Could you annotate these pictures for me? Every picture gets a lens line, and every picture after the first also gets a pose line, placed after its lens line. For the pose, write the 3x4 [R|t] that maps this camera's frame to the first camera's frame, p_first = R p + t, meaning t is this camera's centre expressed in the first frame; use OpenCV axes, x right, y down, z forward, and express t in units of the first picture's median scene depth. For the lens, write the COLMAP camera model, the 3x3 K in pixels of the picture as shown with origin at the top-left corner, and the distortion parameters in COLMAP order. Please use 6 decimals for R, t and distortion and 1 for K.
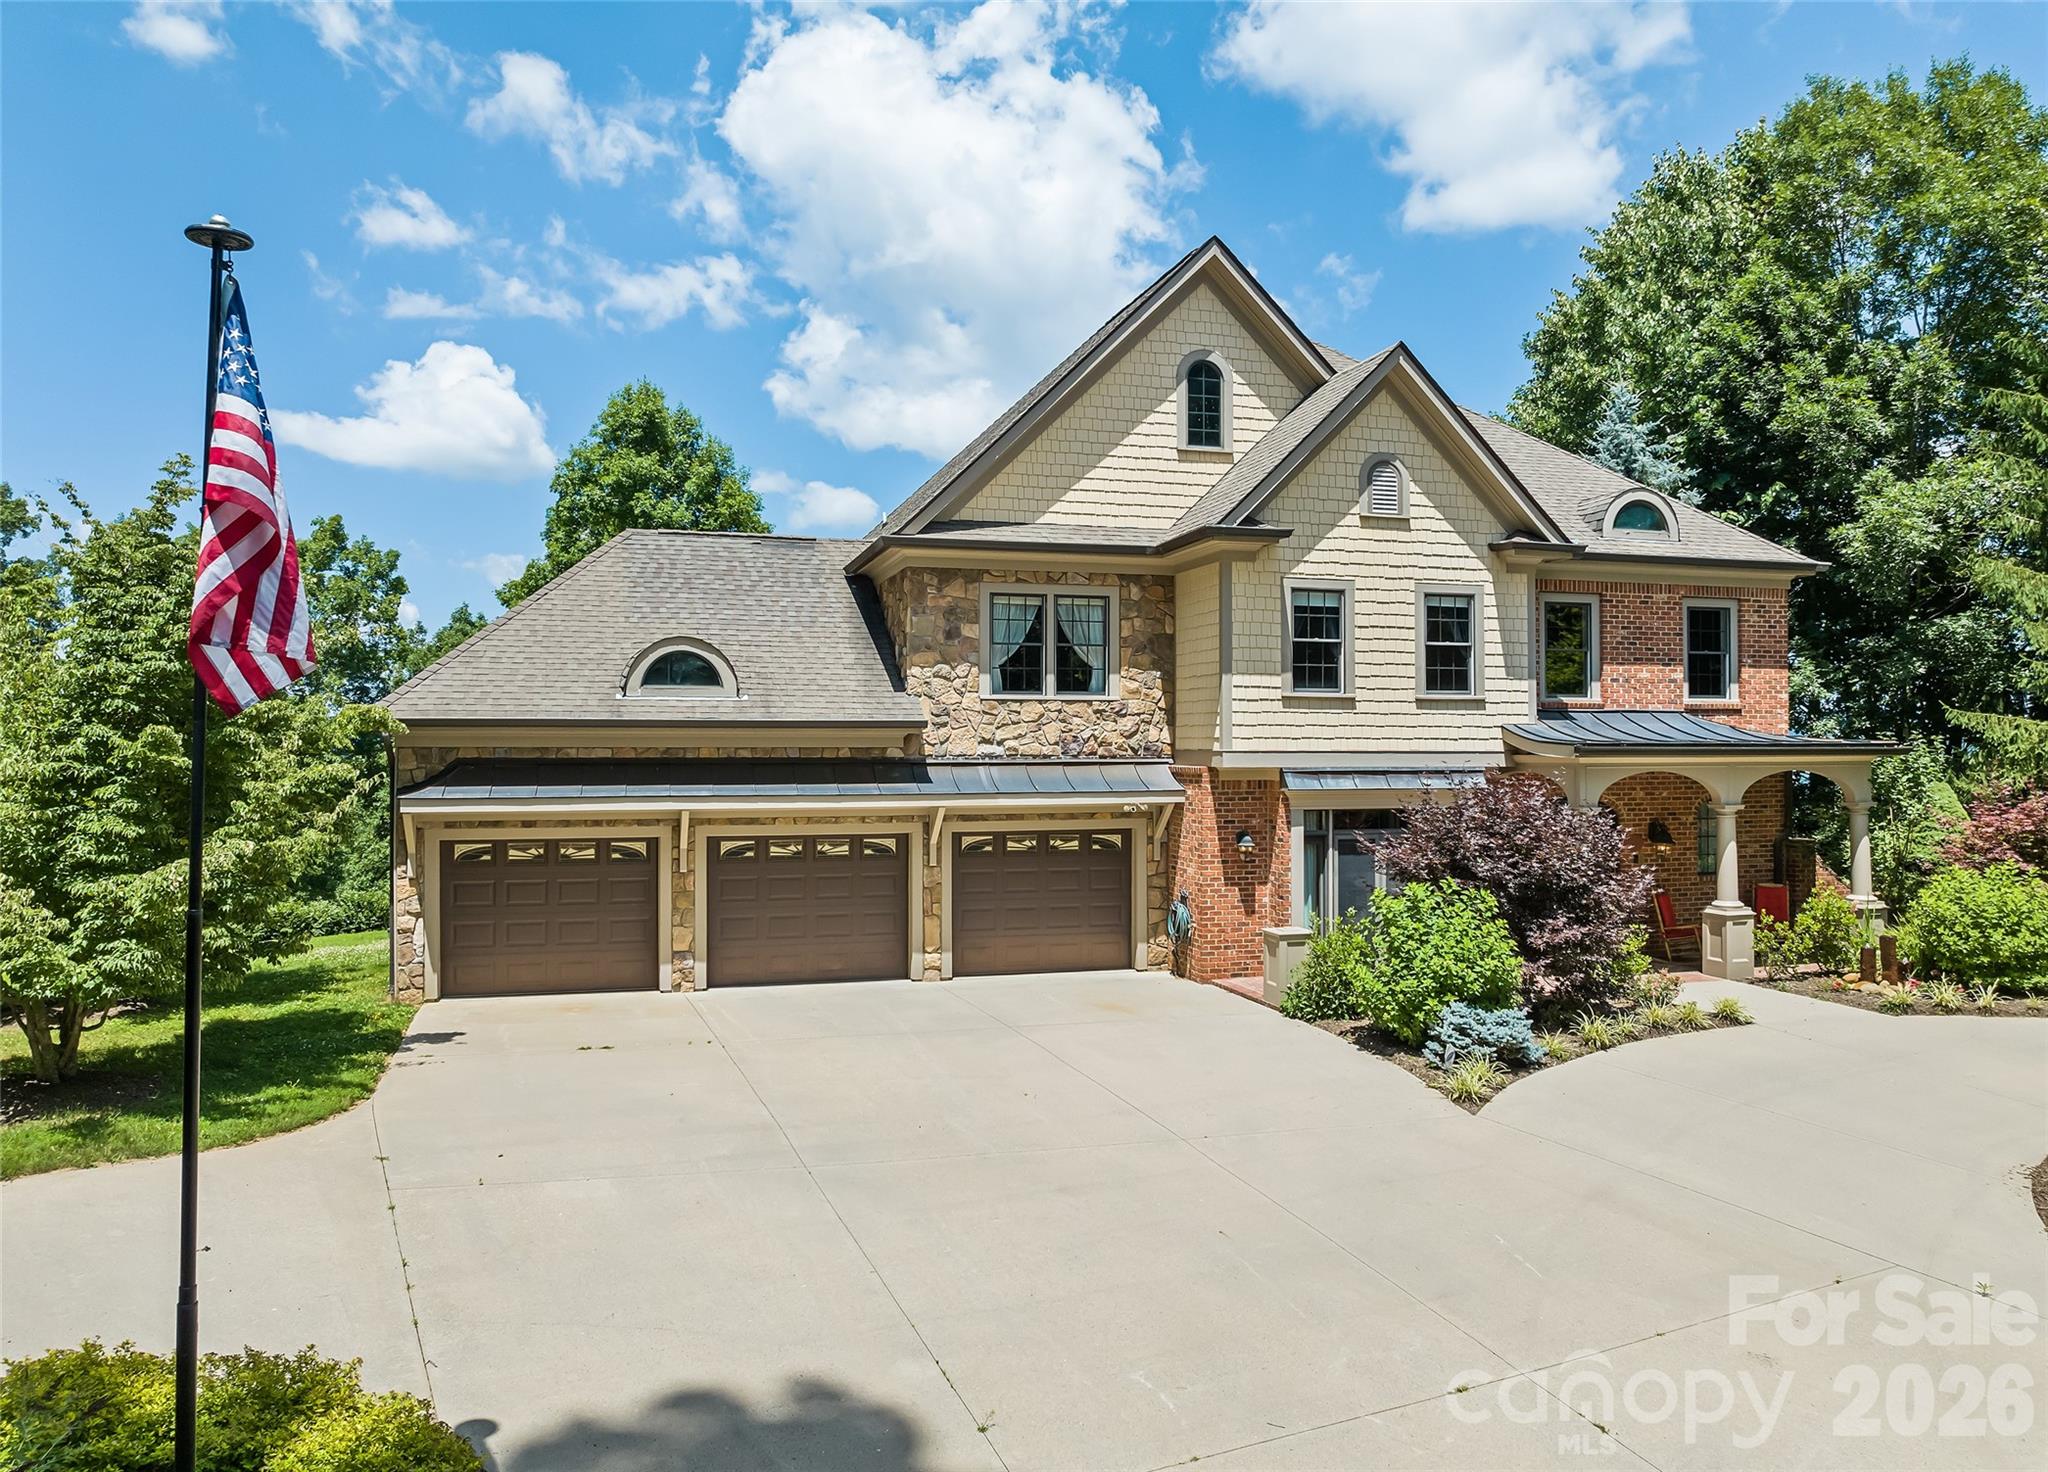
lens RADIAL K [[1412.9, 0, 1024.0], [0, 1412.9, 736.0], [0, 0, 1]] dist [-0.015425, -0.003844]
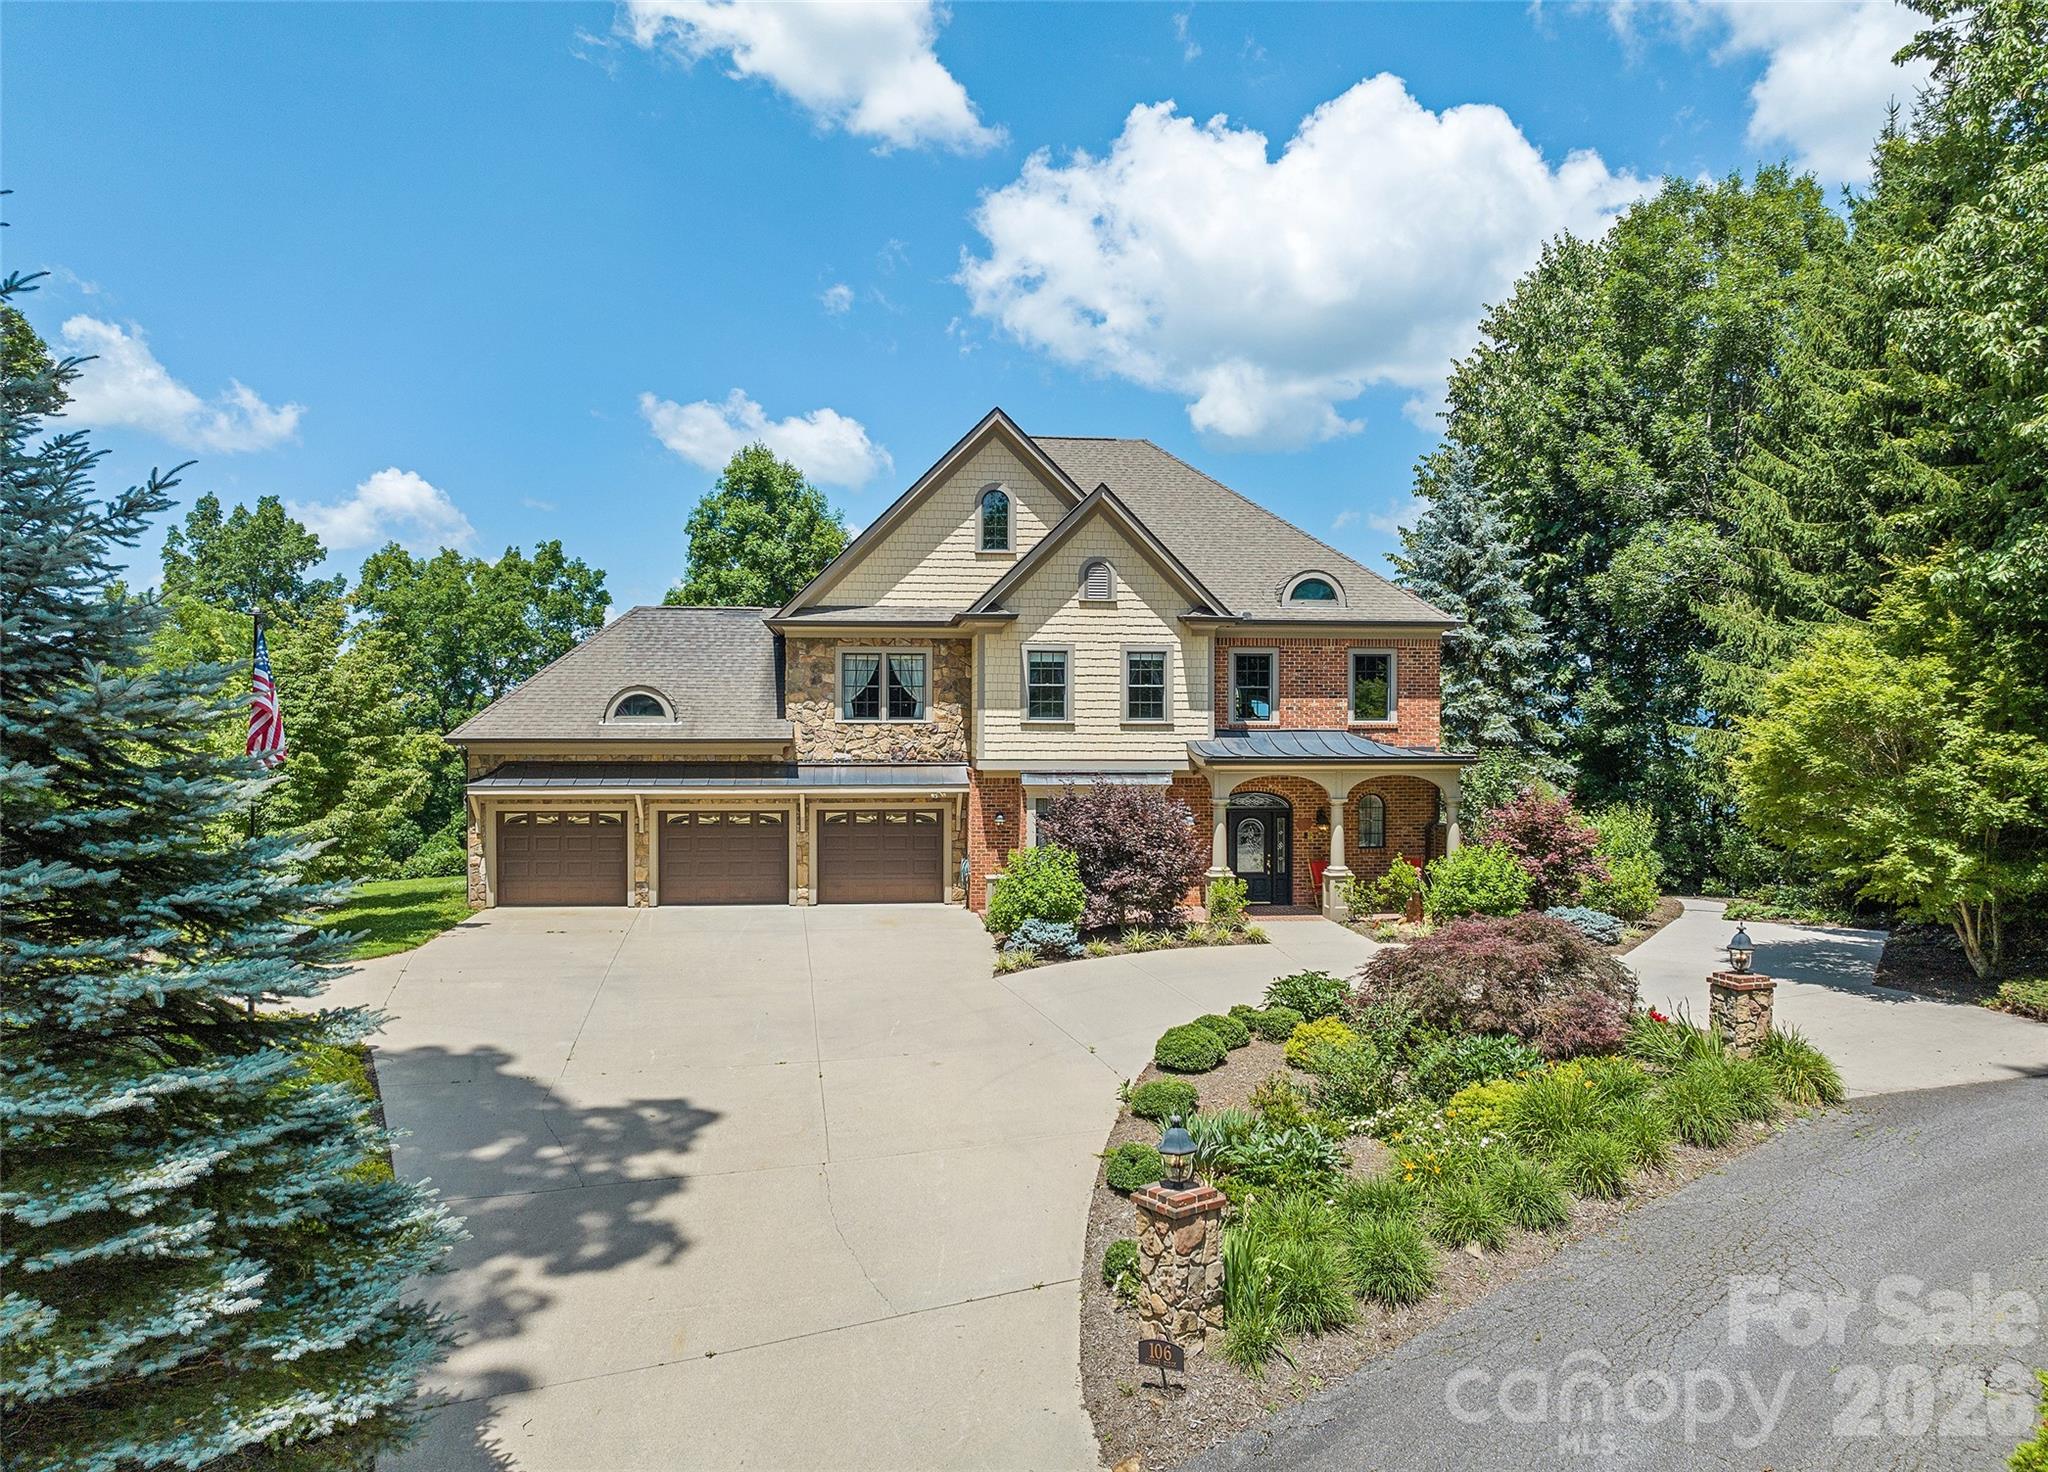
lens RADIAL K [[1412.9, 0, 1024.0], [0, 1412.9, 736.0], [0, 0, 1]] dist [-0.015425, -0.003844]
pose [[0.984759, 0.005044, -0.173850, 0.435331], [-0.001526, 0.999791, 0.020366, -0.043614], [0.173916, -0.019791, 0.984562, -0.467057]]
